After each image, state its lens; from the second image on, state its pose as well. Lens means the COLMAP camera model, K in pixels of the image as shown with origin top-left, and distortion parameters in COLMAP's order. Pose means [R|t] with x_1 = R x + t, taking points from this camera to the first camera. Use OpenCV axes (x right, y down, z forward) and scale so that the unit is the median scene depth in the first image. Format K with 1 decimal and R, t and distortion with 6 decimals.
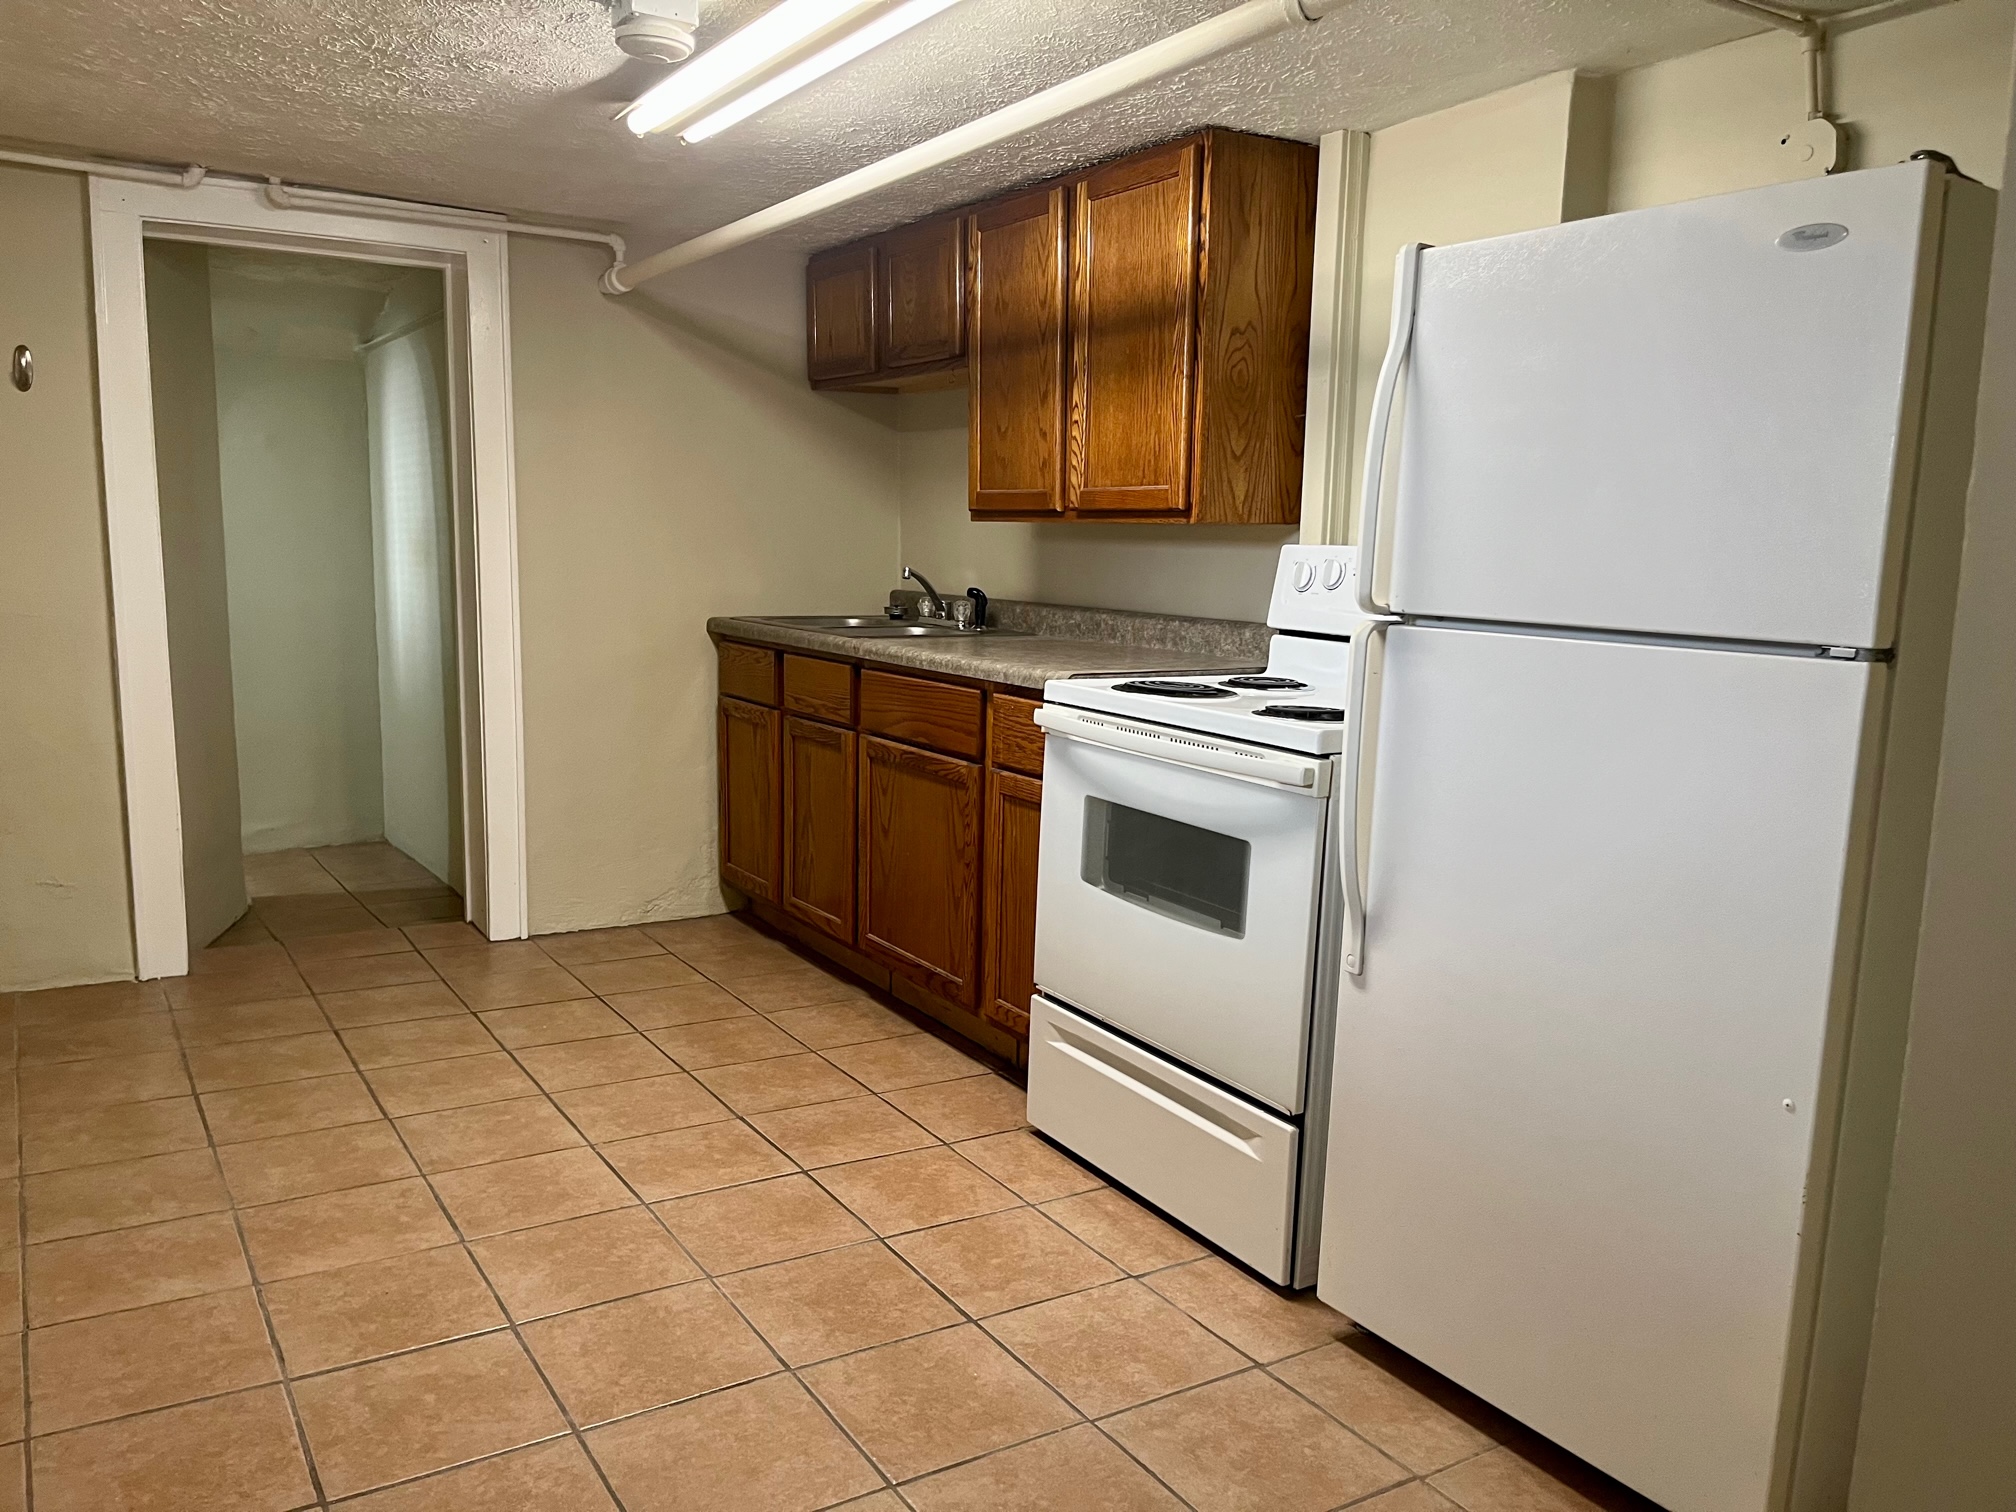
lens RADIAL K [[1521.3, 0, 1010.1], [0, 1521.3, 756.5], [0, 0, 1]] dist [0.050671, -0.058131]
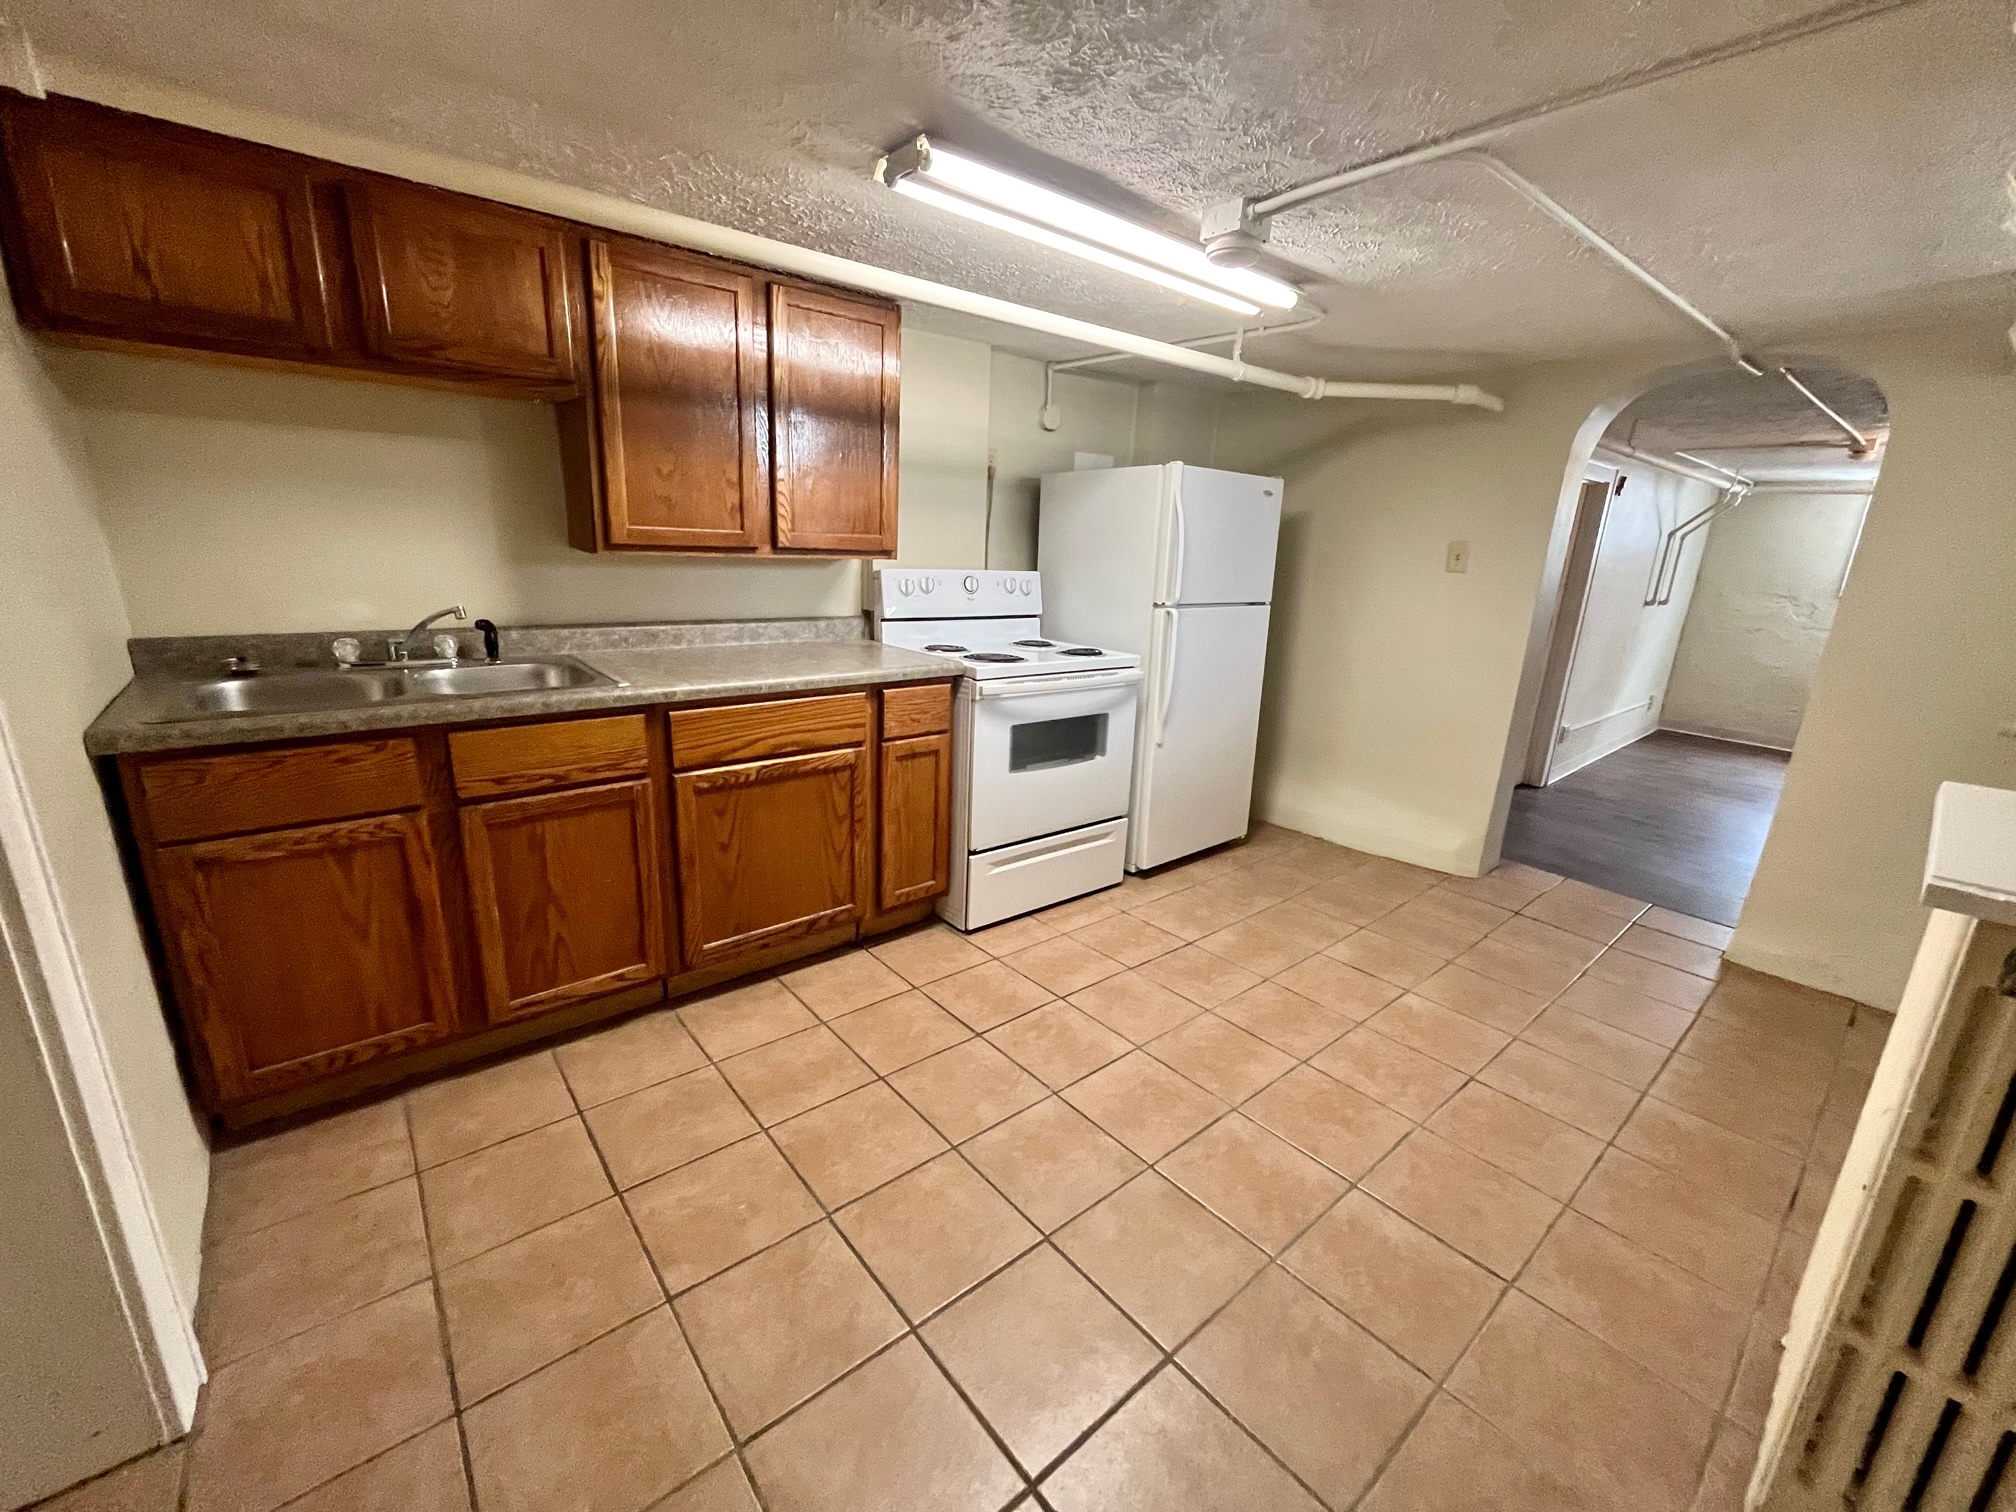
lens RADIAL K [[817.5, 0, 1016.2], [0, 817.5, 743.6], [0, 0, 1]] dist [0.003626, 0.000390]
pose [[-0.128967, -0.275428, 0.952632, -0.802811], [0.096214, 0.952647, 0.288457, -0.212517], [-0.986970, 0.128857, -0.096360, 1.018141]]
